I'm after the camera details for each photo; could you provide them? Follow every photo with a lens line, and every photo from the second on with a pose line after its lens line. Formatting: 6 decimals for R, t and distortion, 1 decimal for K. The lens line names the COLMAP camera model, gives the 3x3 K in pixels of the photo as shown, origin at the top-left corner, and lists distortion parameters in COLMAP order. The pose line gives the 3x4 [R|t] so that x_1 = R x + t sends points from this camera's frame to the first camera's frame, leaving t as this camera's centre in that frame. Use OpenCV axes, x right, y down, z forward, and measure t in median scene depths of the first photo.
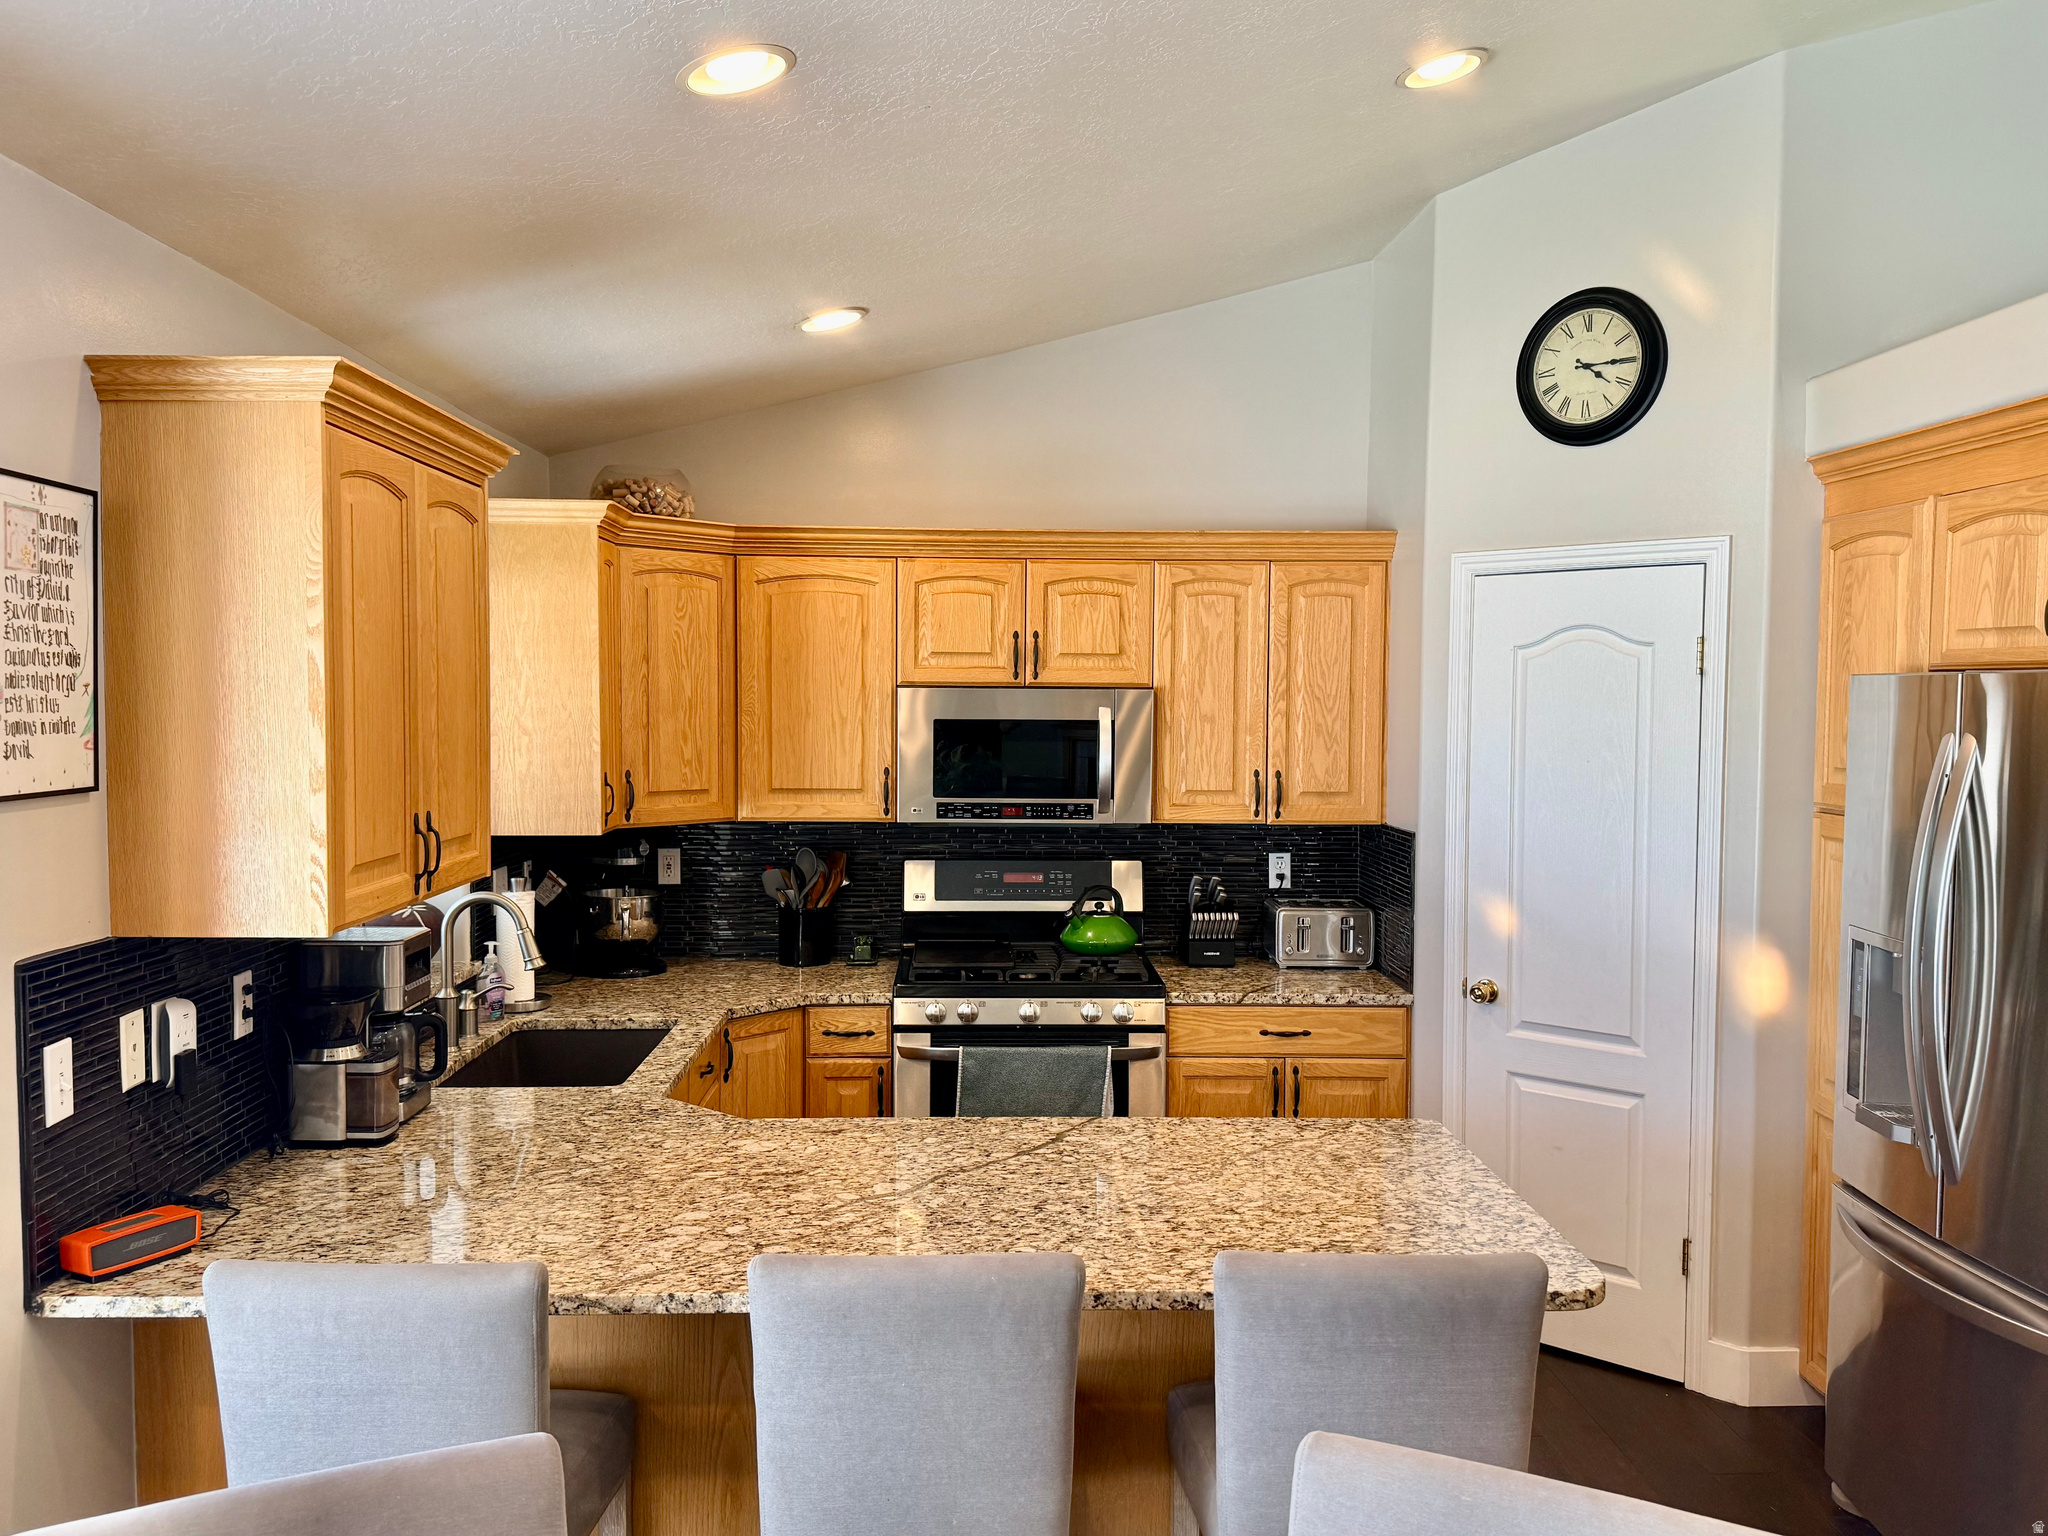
lens RADIAL K [[1692.2, 0, 1025.8], [0, 1692.2, 788.0], [0, 0, 1]] dist [0.206747, -0.390942]
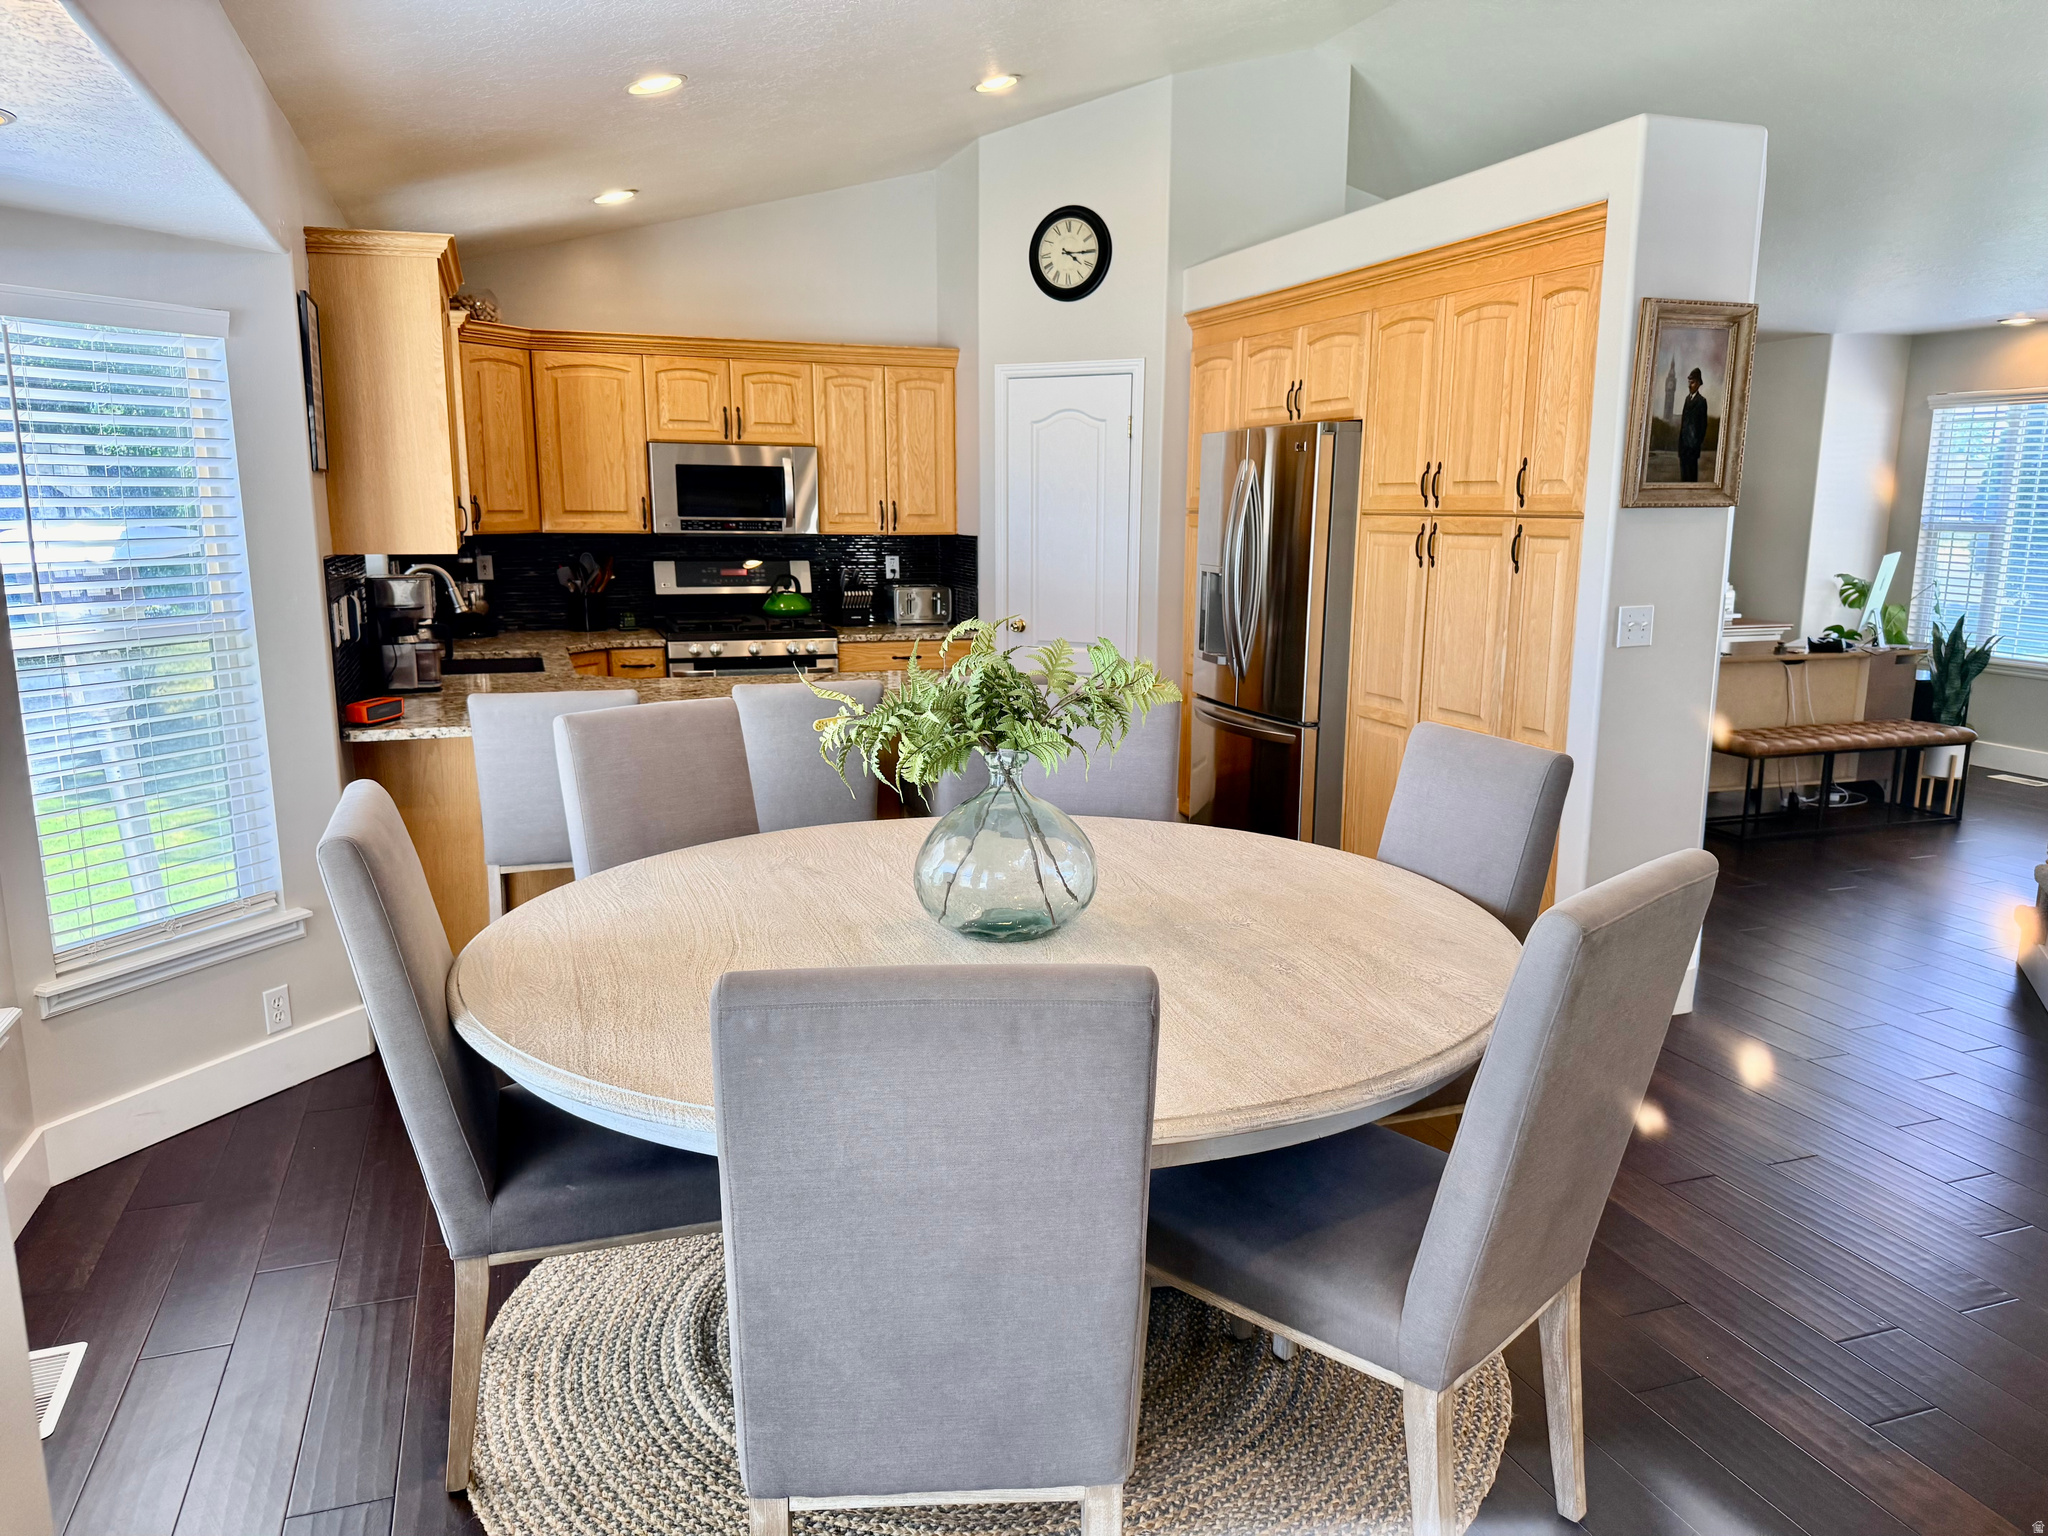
lens RADIAL K [[1433.6, 0, 1019.8], [0, 1433.6, 782.2], [0, 0, 1]] dist [0.162604, -0.263784]
pose [[0.955307, -0.060460, 0.289366, -0.154456], [0.018799, 0.989305, 0.144644, 0.059700], [-0.295017, -0.132740, 0.946227, -0.381410]]
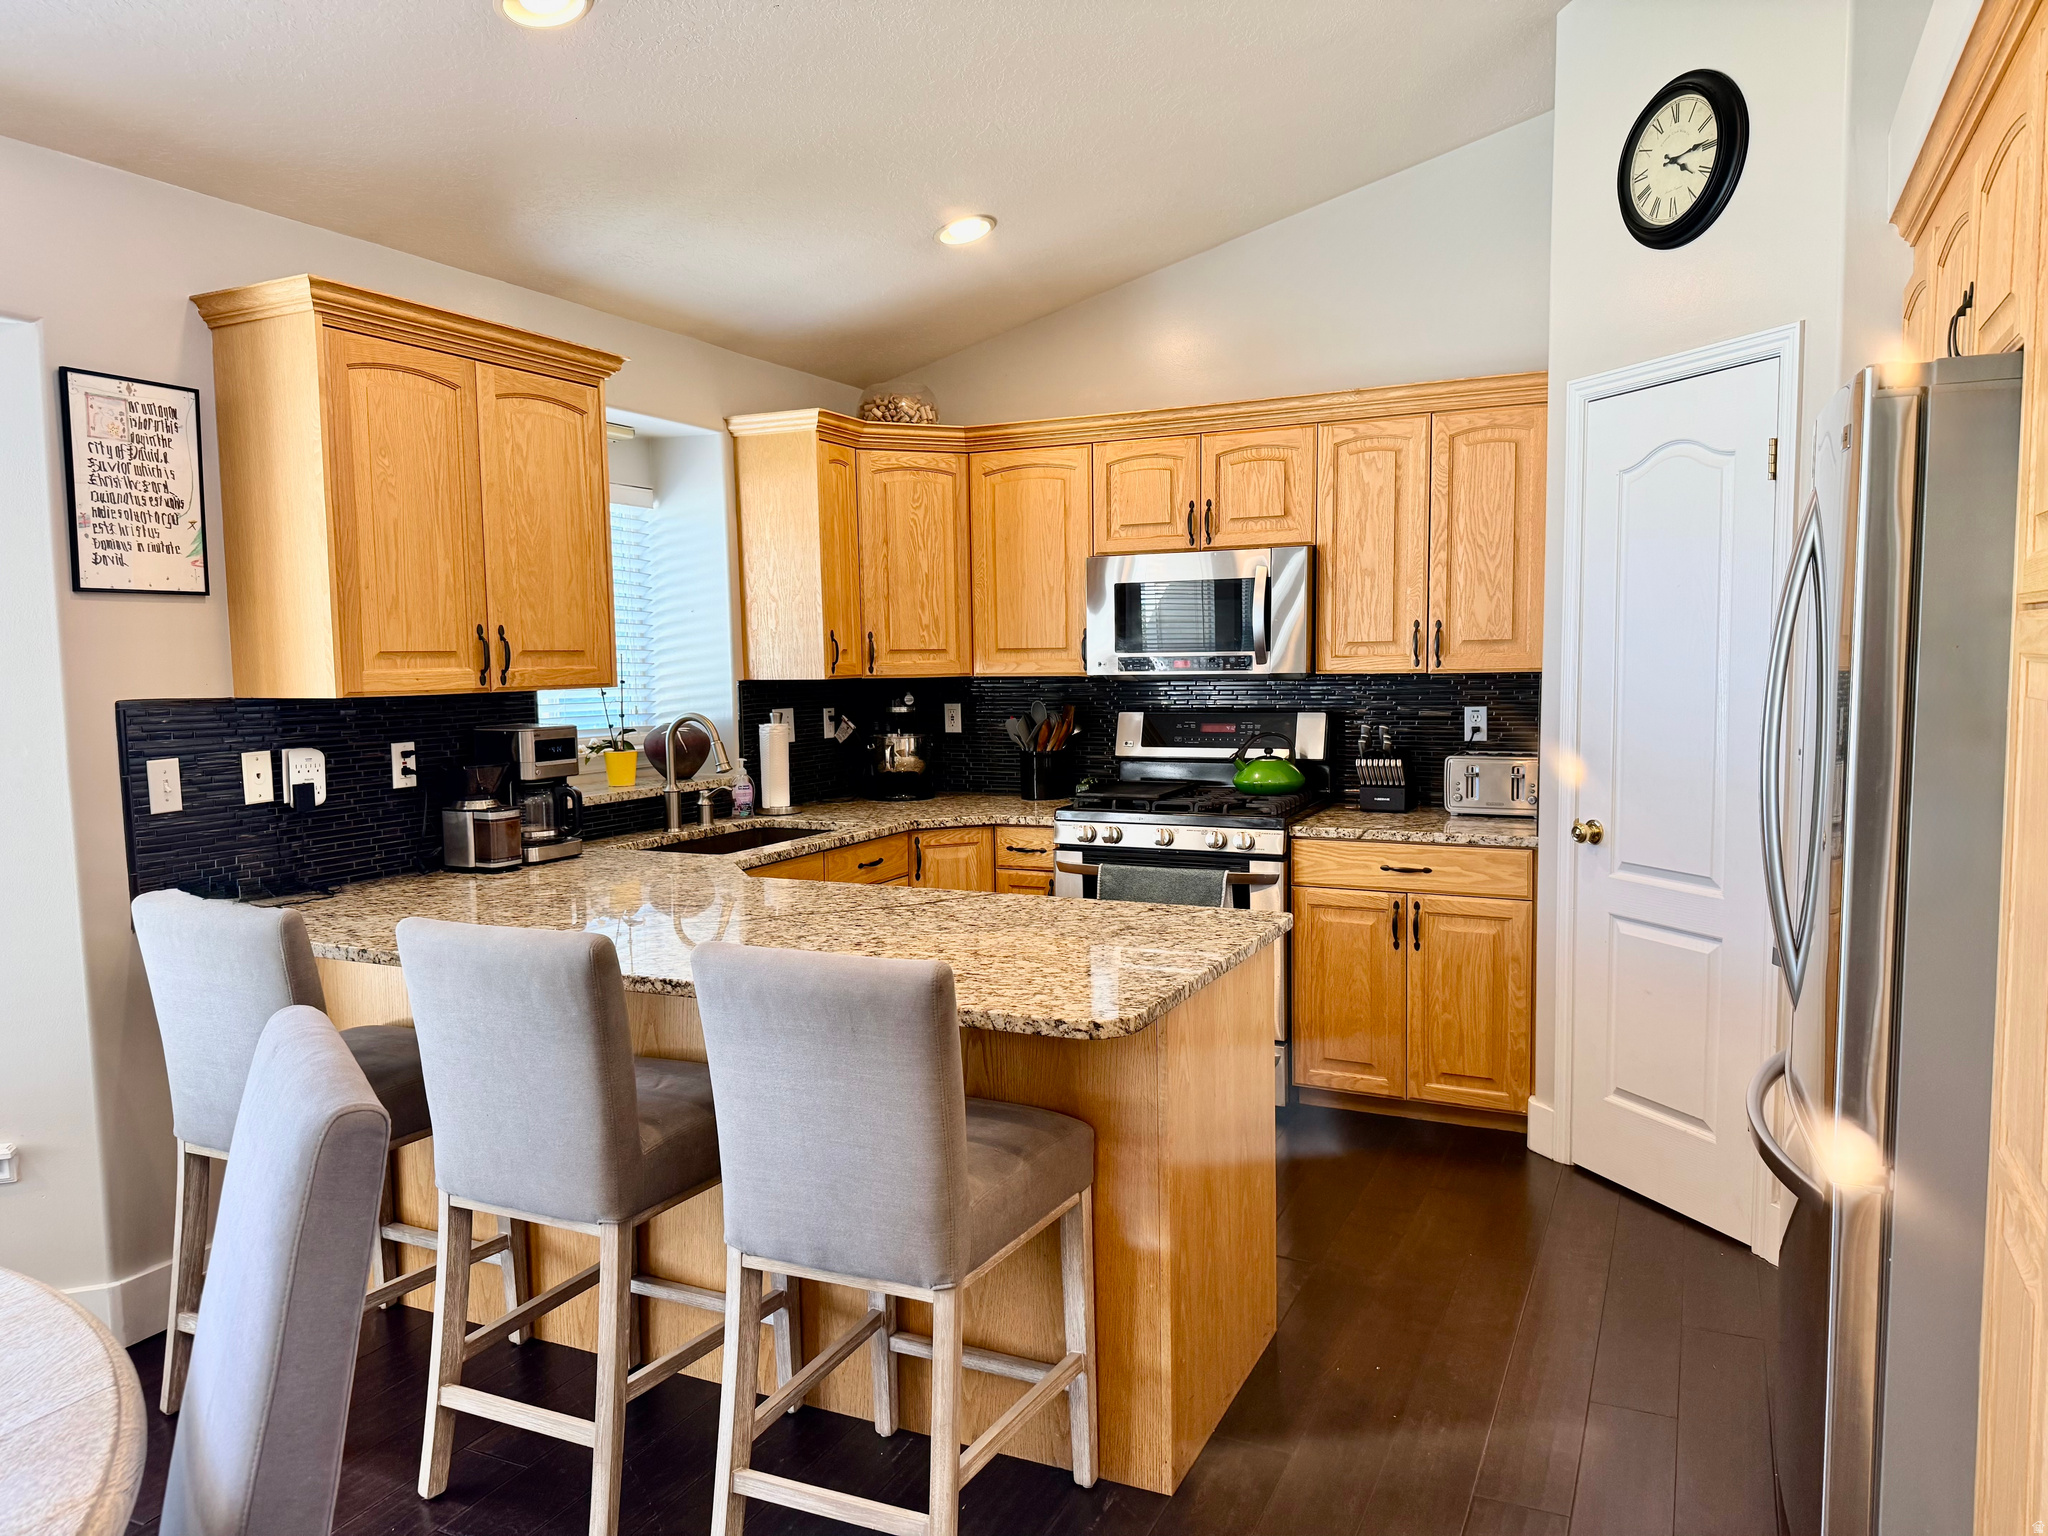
lens RADIAL K [[1433.6, 0, 1019.8], [0, 1433.6, 782.2], [0, 0, 1]] dist [0.162604, -0.263784]
pose [[0.886855, 0.022319, -0.461508, 0.337074], [-0.005219, 0.999253, 0.038296, 0.056040], [0.462018, -0.031554, 0.886309, 0.107539]]
